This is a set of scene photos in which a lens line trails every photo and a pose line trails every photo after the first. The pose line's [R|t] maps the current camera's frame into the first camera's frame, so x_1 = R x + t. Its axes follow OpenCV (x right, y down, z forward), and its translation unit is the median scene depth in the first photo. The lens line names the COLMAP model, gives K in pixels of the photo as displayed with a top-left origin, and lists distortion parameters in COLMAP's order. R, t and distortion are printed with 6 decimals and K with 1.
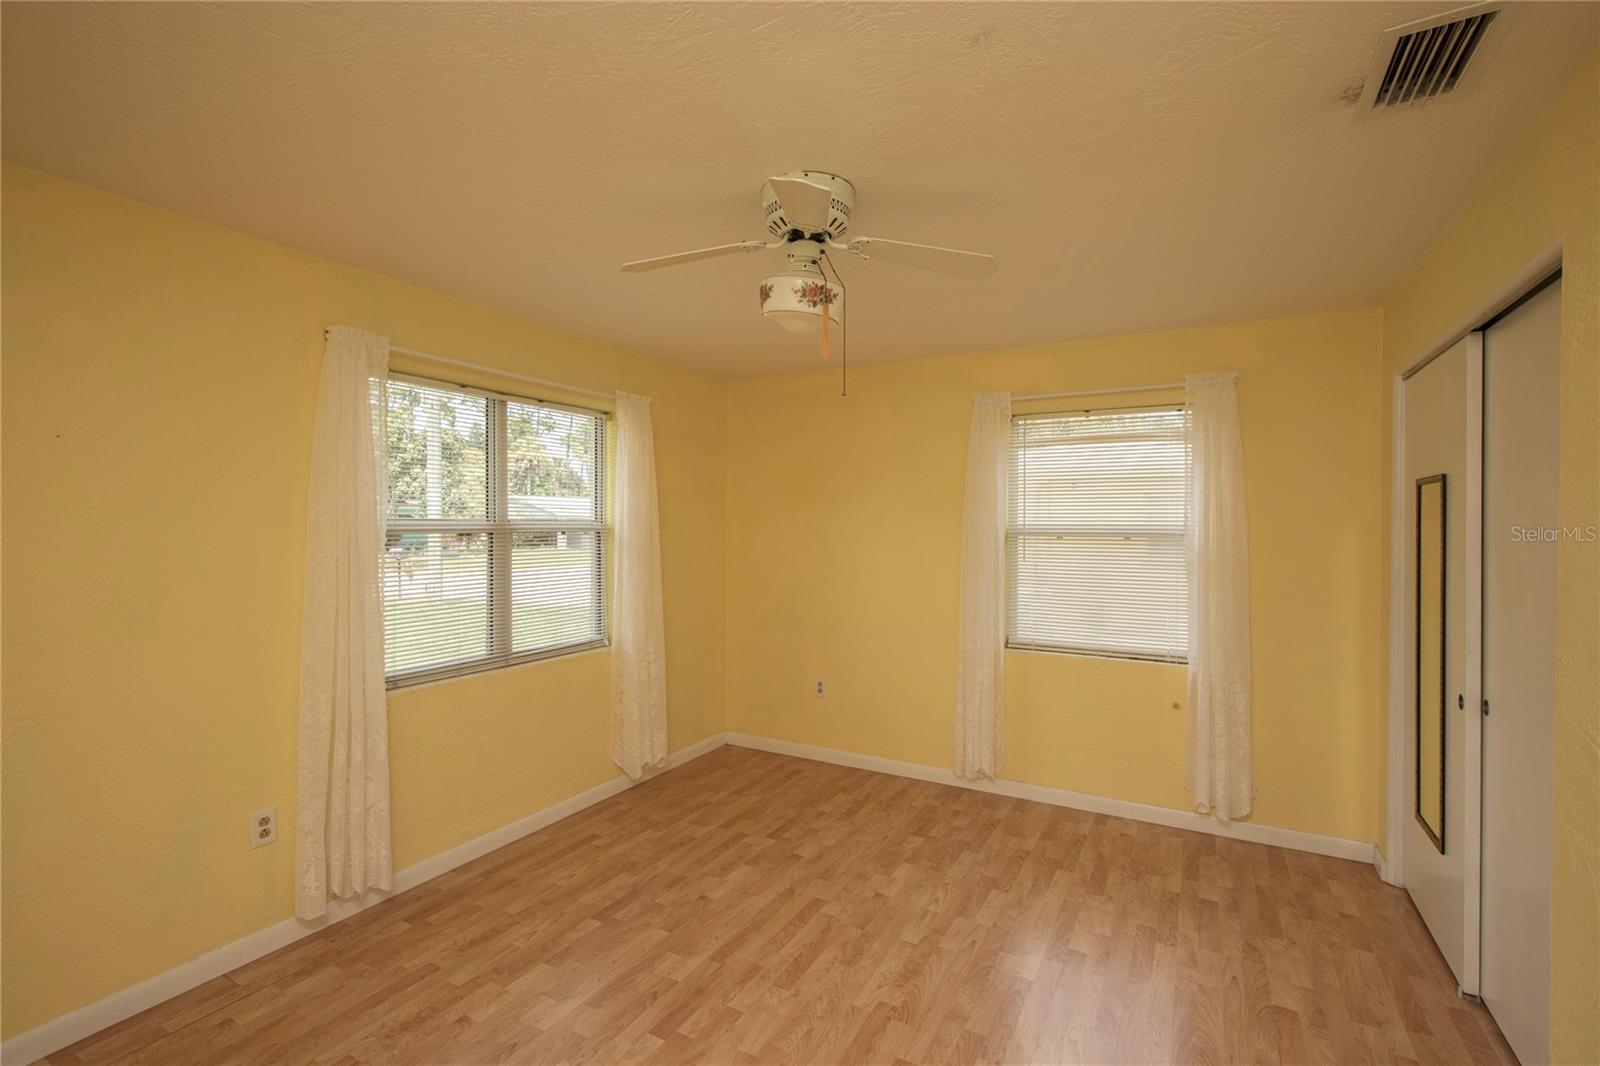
lens RADIAL K [[724.8, 0, 794.9], [0, 724.8, 524.6], [0, 0, 1]] dist [-0.003007, -0.000772]
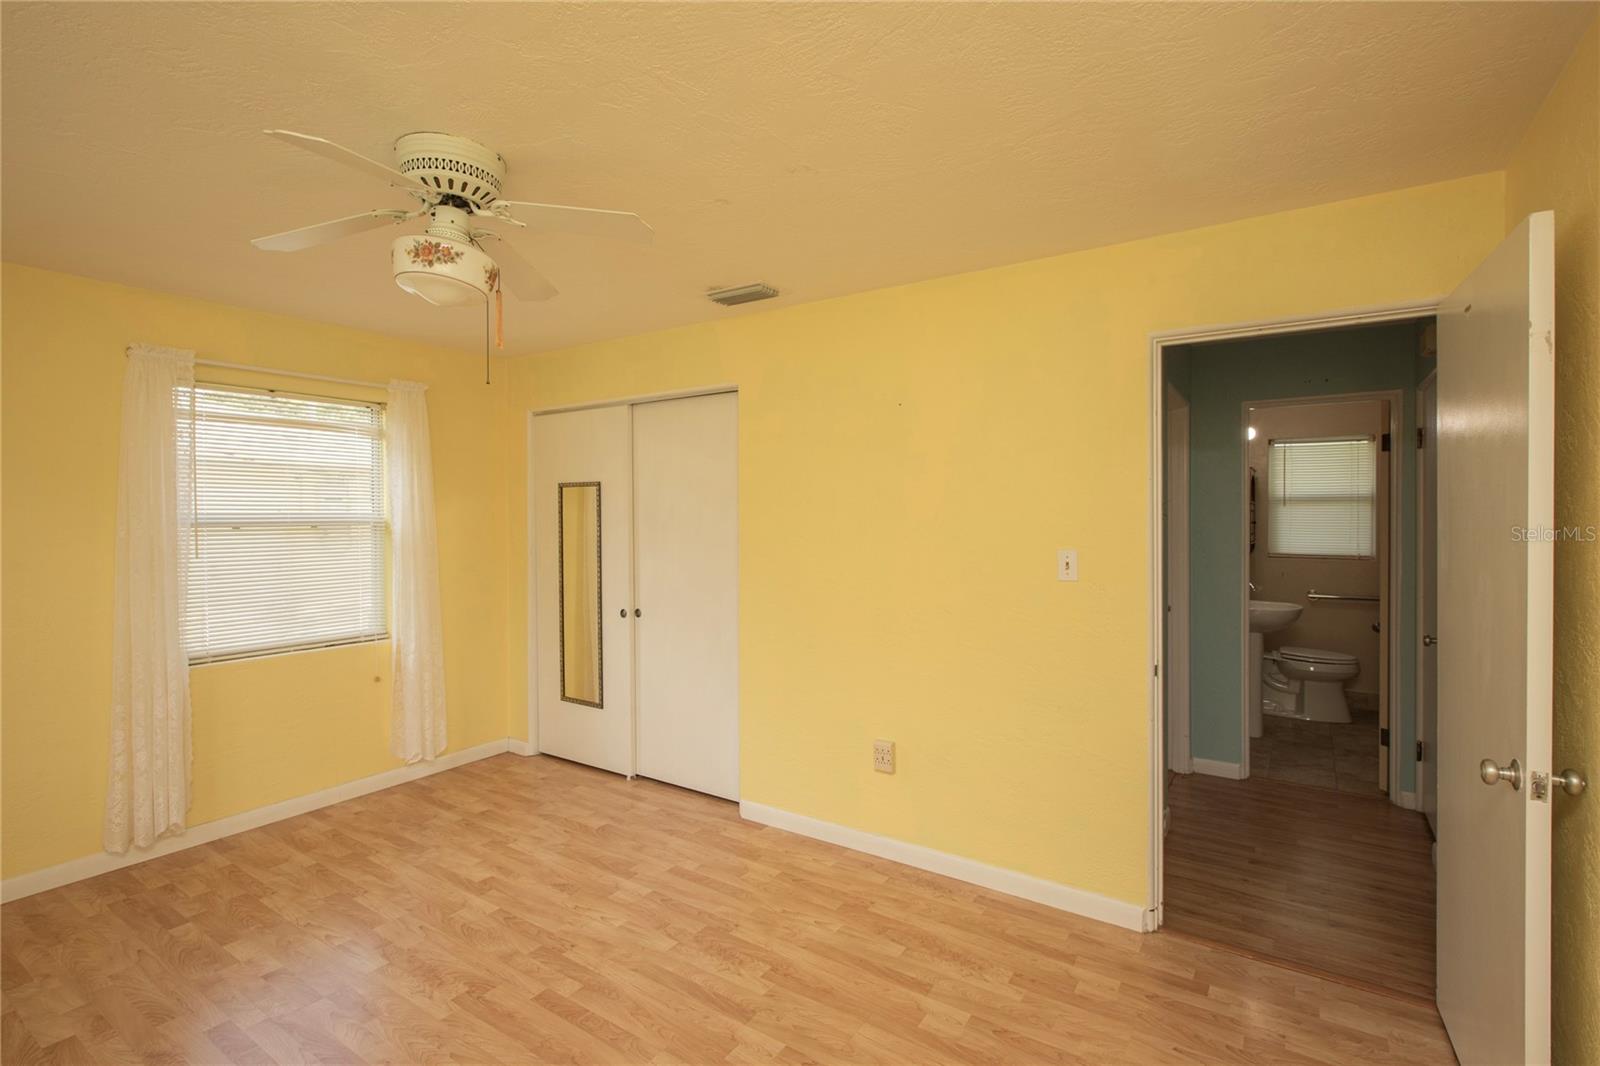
lens RADIAL K [[724.8, 0, 794.9], [0, 724.8, 524.6], [0, 0, 1]] dist [-0.003007, -0.000772]
pose [[0.085651, -0.020494, 0.996114, -0.544144], [0.004423, 0.999786, 0.020190, -0.002221], [-0.996315, 0.002677, 0.085723, 0.304438]]
